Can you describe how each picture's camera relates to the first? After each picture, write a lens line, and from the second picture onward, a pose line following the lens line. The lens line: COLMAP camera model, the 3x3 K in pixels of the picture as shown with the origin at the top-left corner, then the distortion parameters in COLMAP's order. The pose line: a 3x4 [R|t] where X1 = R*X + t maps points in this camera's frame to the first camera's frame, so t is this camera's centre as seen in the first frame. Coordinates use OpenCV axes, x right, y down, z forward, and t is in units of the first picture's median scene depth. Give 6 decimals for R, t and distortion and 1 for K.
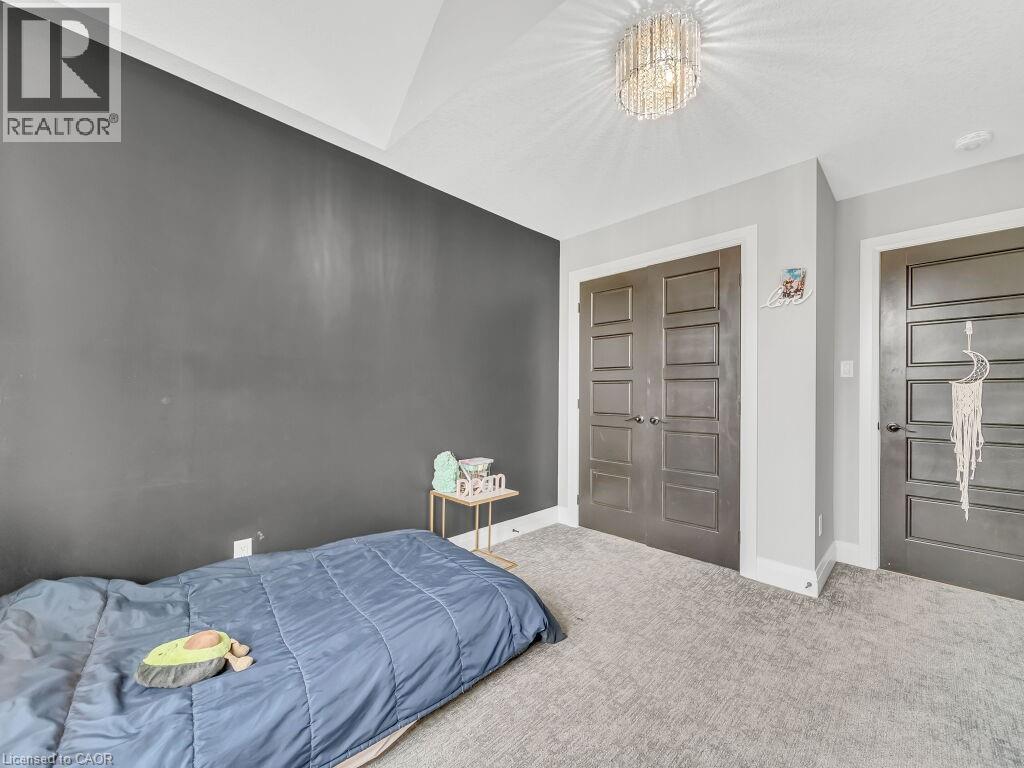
lens RADIAL K [[405.6, 0, 513.5], [0, 405.6, 390.9], [0, 0, 1]] dist [-0.005293, 0.000062]
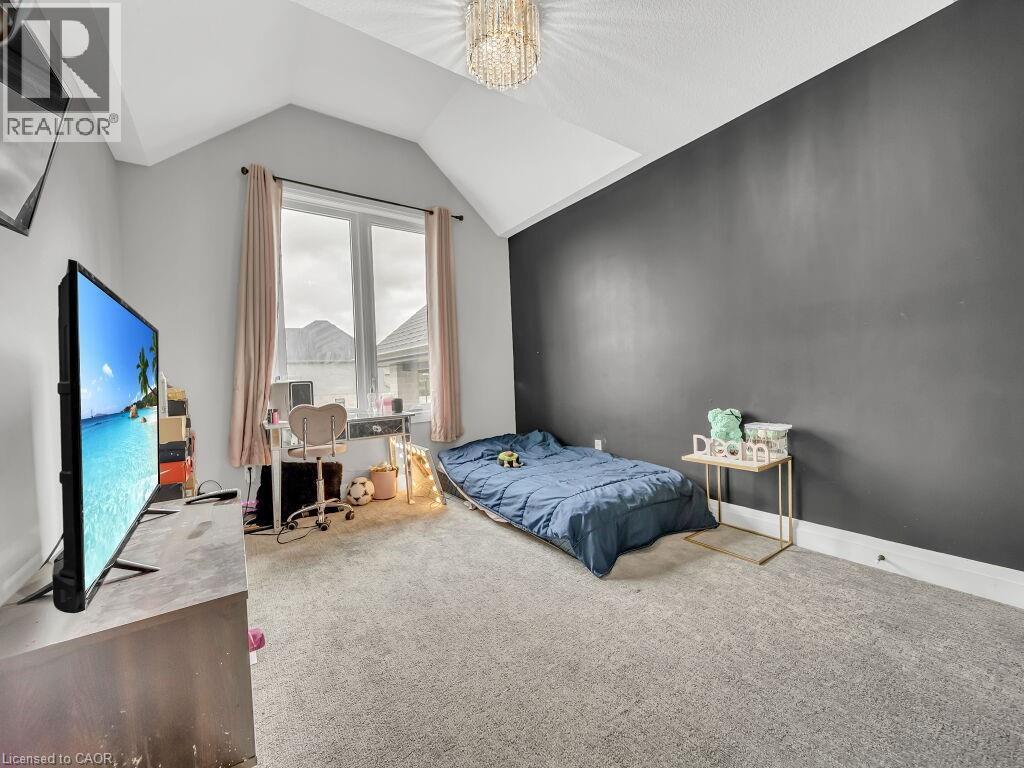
lens RADIAL K [[405.6, 0, 512.8], [0, 405.6, 378.9], [0, 0, 1]] dist [-0.005293, 0.000062]
pose [[-0.173812, -0.001455, -0.984778, 1.525982], [0.031990, 0.999463, -0.007123, 0.140701], [0.984259, -0.032741, -0.173672, 1.281186]]
